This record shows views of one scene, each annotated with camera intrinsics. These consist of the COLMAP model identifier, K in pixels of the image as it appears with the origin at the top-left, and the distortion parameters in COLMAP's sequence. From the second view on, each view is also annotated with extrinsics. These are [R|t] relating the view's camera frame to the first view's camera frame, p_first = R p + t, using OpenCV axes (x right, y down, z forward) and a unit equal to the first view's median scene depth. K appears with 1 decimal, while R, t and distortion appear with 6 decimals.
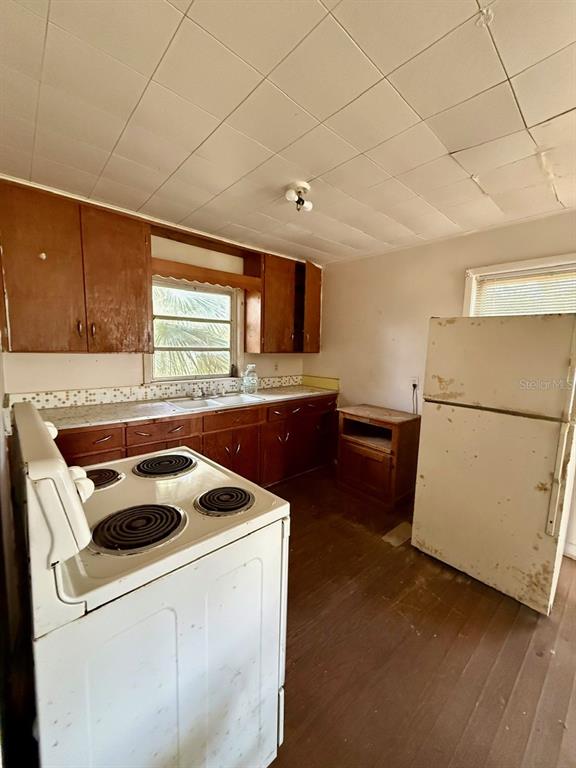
lens RADIAL K [[306.9, 0, 289.3], [0, 306.9, 383.0], [0, 0, 1]] dist [-0.005957, 0.001053]
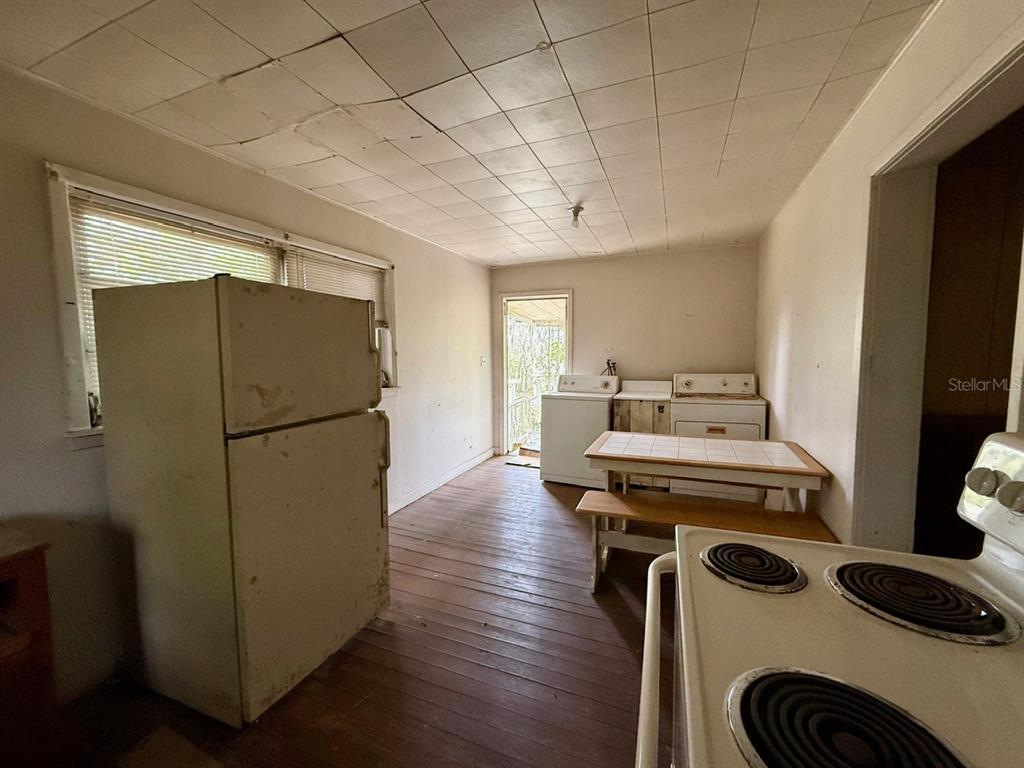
lens RADIAL K [[409.2, 0, 512.6], [0, 409.2, 380.4], [0, 0, 1]] dist [-0.005957, 0.001053]
pose [[-0.431389, -0.091291, 0.897535, -0.280986], [0.100209, 0.983862, 0.148235, -0.070865], [-0.896583, 0.153888, -0.415279, 0.669411]]
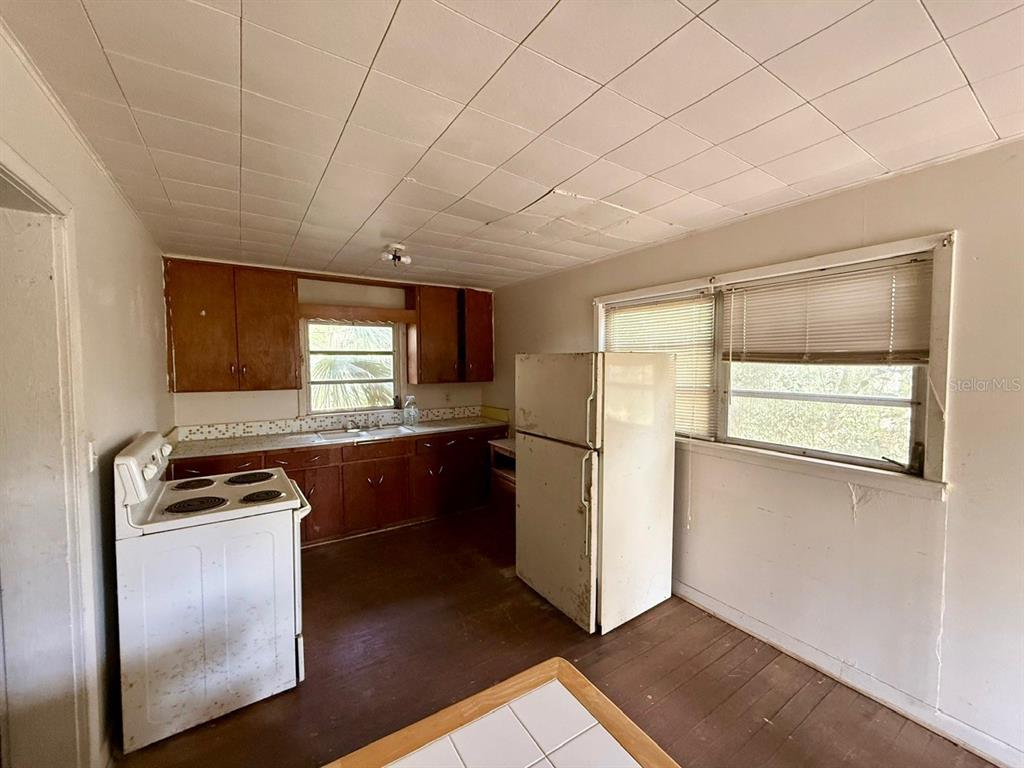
lens RADIAL K [[409.2, 0, 511.0], [0, 409.2, 386.9], [0, 0, 1]] dist [-0.005957, 0.001053]
pose [[0.988441, -0.017776, -0.150562, 0.496314], [0.008569, 0.998065, -0.061580, -0.007194], [0.151365, 0.059578, 0.986681, -0.308731]]
